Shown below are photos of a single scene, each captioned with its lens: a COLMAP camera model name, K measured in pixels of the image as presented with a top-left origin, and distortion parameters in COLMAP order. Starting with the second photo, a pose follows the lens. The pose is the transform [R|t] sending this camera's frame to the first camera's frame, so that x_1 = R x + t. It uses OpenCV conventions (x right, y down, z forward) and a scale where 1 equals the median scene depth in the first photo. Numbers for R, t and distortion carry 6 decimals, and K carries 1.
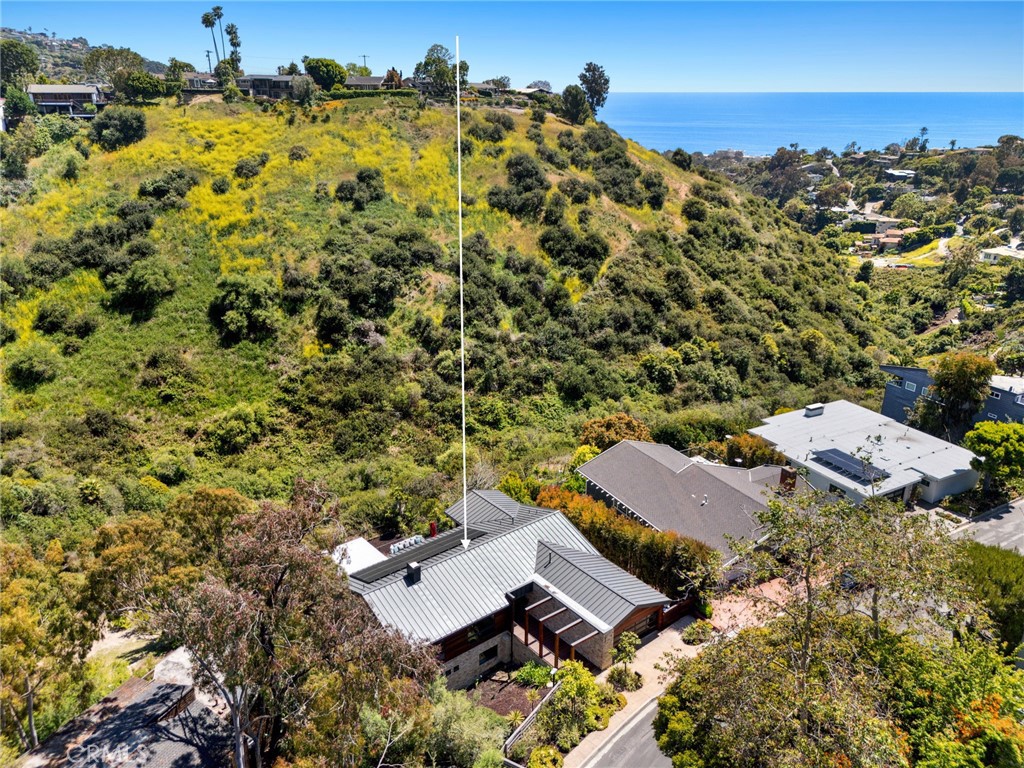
lens RADIAL K [[773.2, 0, 512.0], [0, 773.2, 384.0], [0, 0, 1]] dist [0.049677, -0.003592]
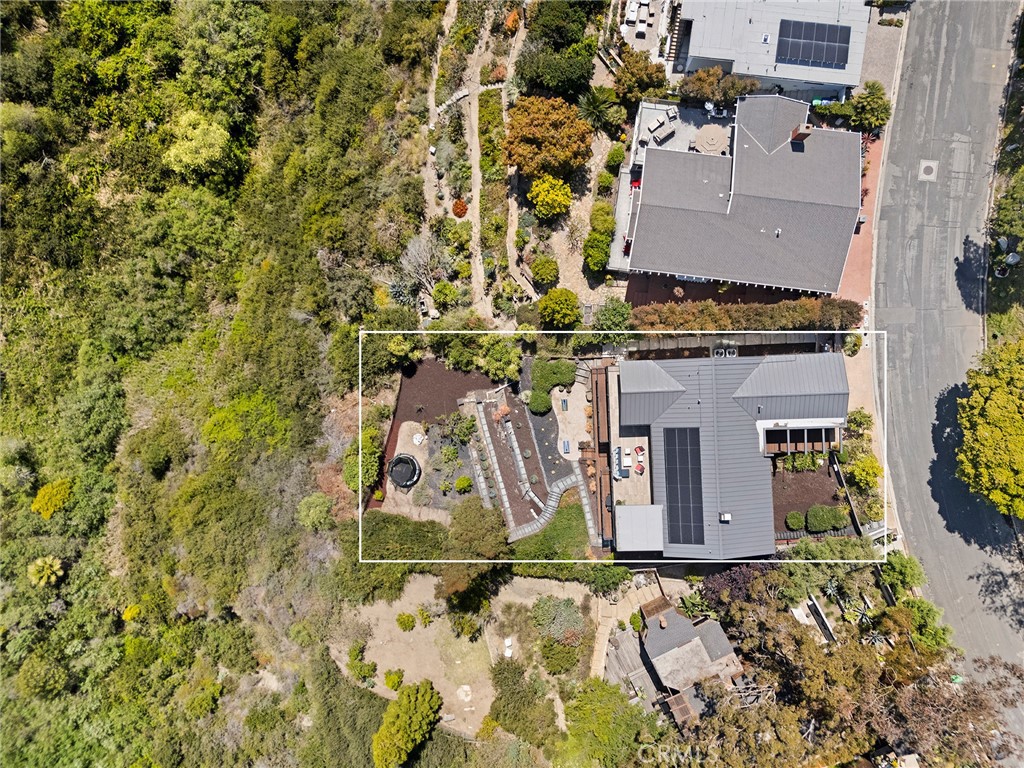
lens RADIAL K [[754.4, 0, 512.0], [0, 754.4, 384.0], [0, 0, 1]] dist [0.076820, -0.082993]
pose [[0.591221, -0.805642, -0.037409, -0.036272], [0.320636, 0.192232, 0.927491, -0.351889], [-0.740034, -0.560347, 0.371969, 0.303650]]
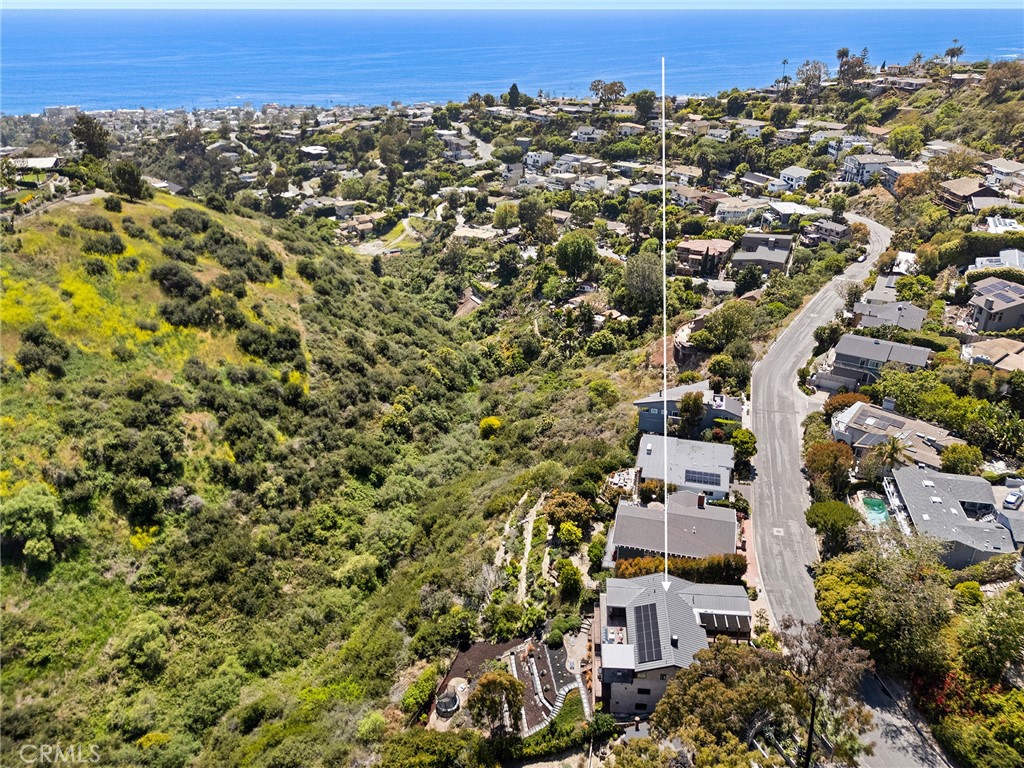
lens RADIAL K [[769.0, 0, 512.0], [0, 769.0, 384.0], [0, 0, 1]] dist [0.088134, -0.094046]
pose [[0.688571, -0.329080, 0.646202, -0.469717], [0.270172, 0.943367, 0.192526, -0.271239], [-0.672962, 0.042018, 0.738483, -0.053169]]
